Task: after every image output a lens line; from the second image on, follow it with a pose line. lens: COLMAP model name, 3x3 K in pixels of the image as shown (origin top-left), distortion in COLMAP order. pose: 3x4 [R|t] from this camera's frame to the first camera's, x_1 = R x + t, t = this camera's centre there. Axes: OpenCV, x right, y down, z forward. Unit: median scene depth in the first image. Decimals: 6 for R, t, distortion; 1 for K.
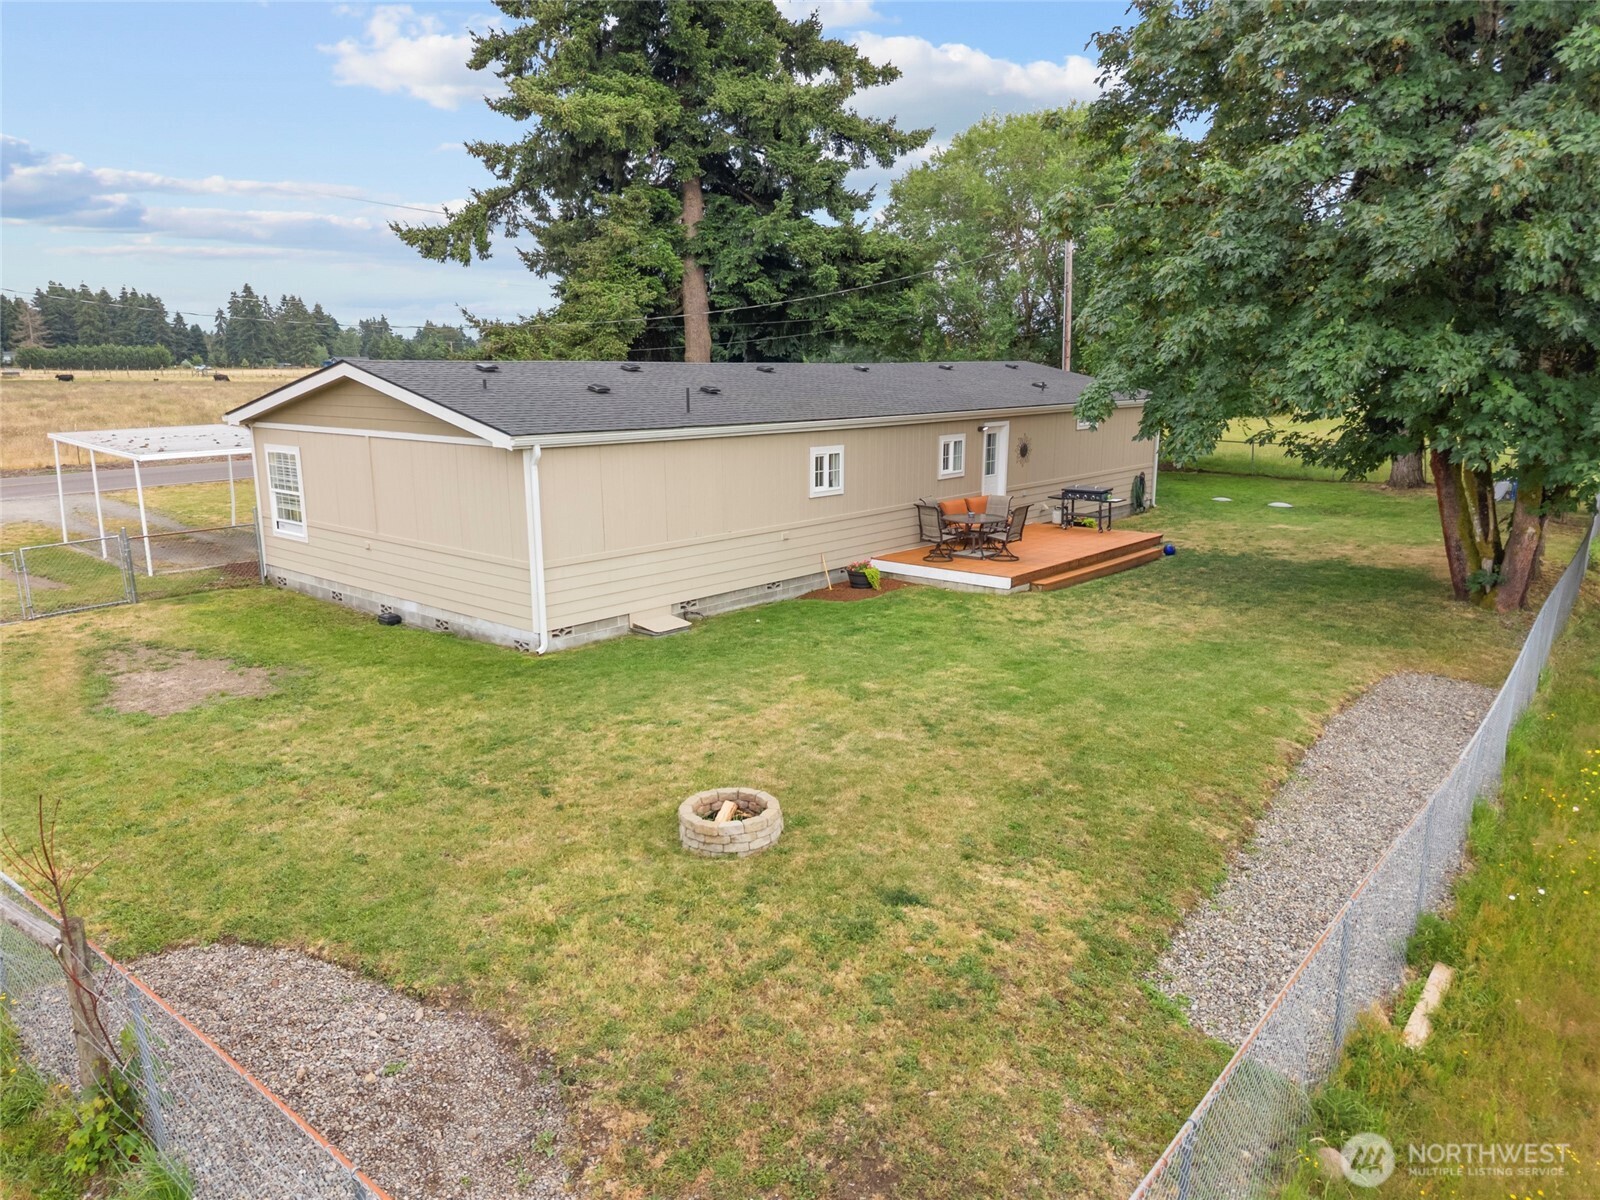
lens RADIAL K [[1087.6, 0, 800.0], [0, 1087.6, 600.0], [0, 0, 1]] dist [-0.002885, -0.005285]
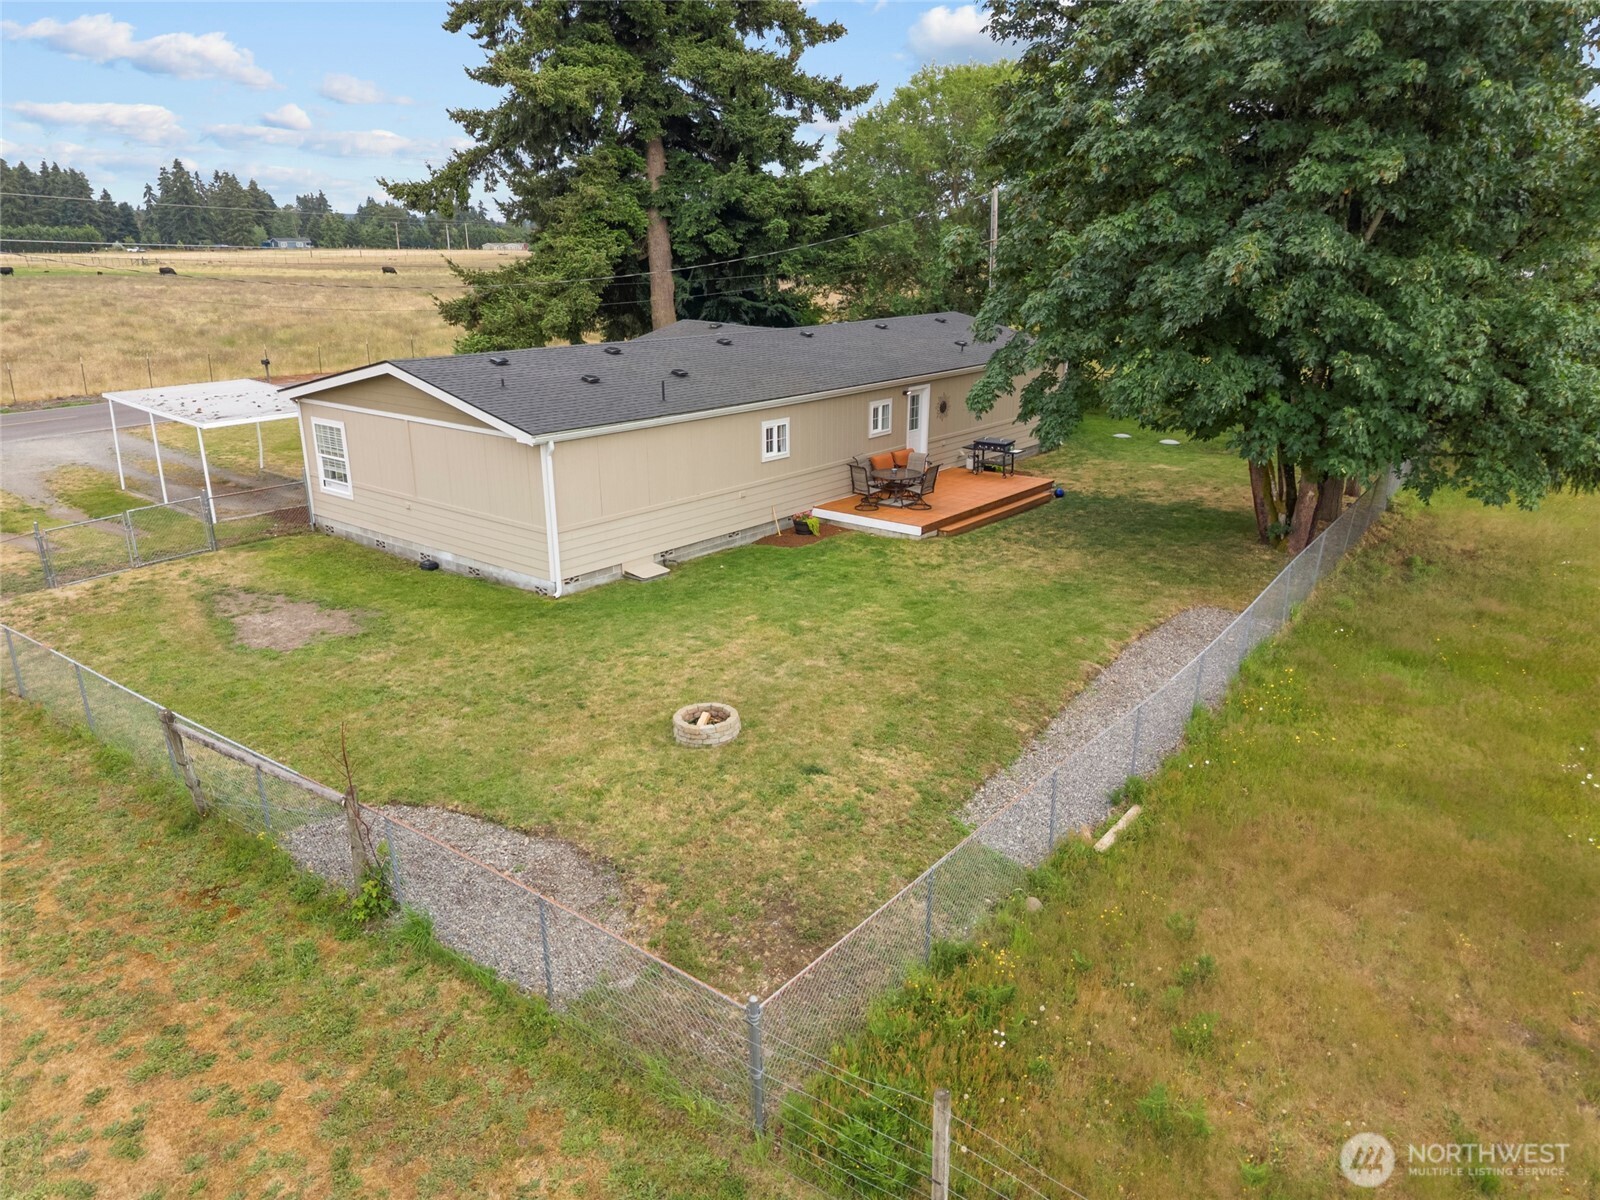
lens RADIAL K [[1110.3, 0, 786.9], [0, 1110.3, 600.1], [0, 0, 1]] dist [0.003287, -0.048008]
pose [[0.999738, -0.011643, 0.019720, 0.013806], [0.009551, 0.994628, 0.103072, -0.086001], [-0.020815, -0.102856, 0.994478, -0.355699]]
